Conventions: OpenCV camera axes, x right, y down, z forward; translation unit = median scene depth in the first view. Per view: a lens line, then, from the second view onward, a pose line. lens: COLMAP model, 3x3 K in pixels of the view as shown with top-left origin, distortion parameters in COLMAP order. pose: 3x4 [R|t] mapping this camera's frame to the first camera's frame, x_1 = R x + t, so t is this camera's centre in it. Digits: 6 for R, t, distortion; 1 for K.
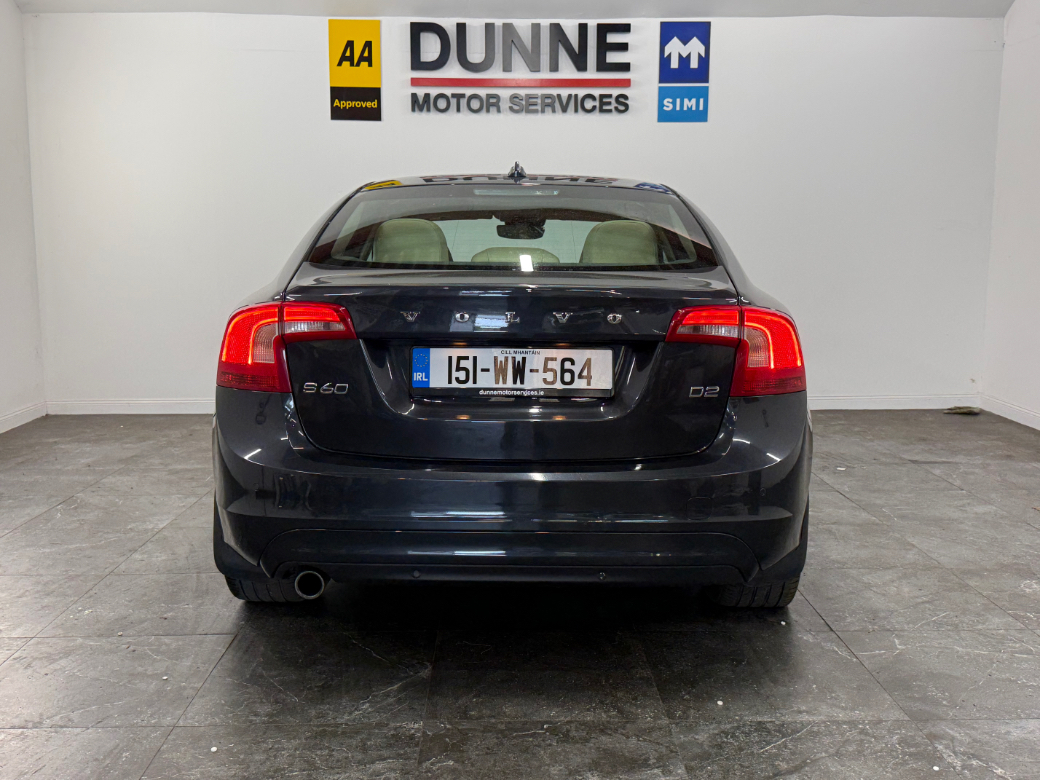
lens RADIAL K [[1025.6, 0, 520.0], [0, 1025.6, 390.0], [0, 0, 1]] dist [0.219881, -0.499611]
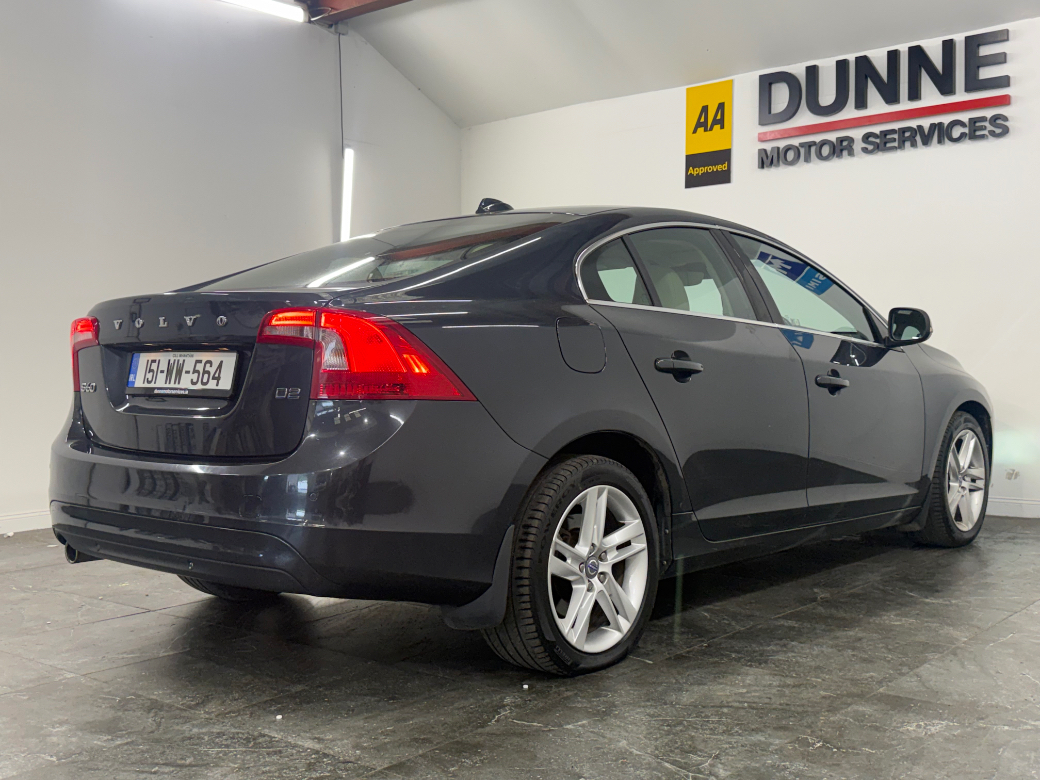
lens RADIAL K [[1126.6, 0, 520.0], [0, 1126.6, 390.0], [0, 0, 1]] dist [0.235086, -0.584124]
pose [[0.755704, 0.007245, -0.654873, 0.403390], [-0.079051, 0.993637, -0.080230, 0.026068], [0.650125, 0.112398, 0.751468, 0.121726]]
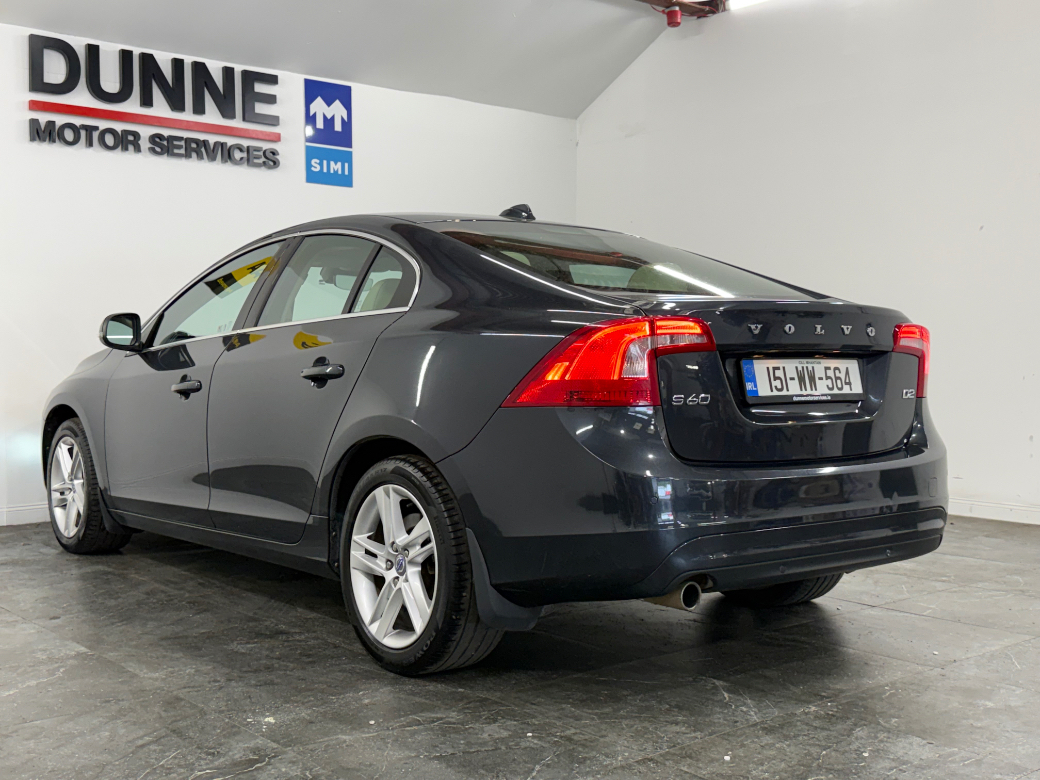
lens RADIAL K [[1180.5, 0, 520.0], [0, 1180.5, 390.0], [0, 0, 1]] dist [0.241723, -0.621623]
pose [[0.777086, -0.023394, 0.628960, -0.401398], [0.088555, 0.993432, -0.072460, 0.022377], [-0.623134, 0.112005, 0.774053, 0.073084]]
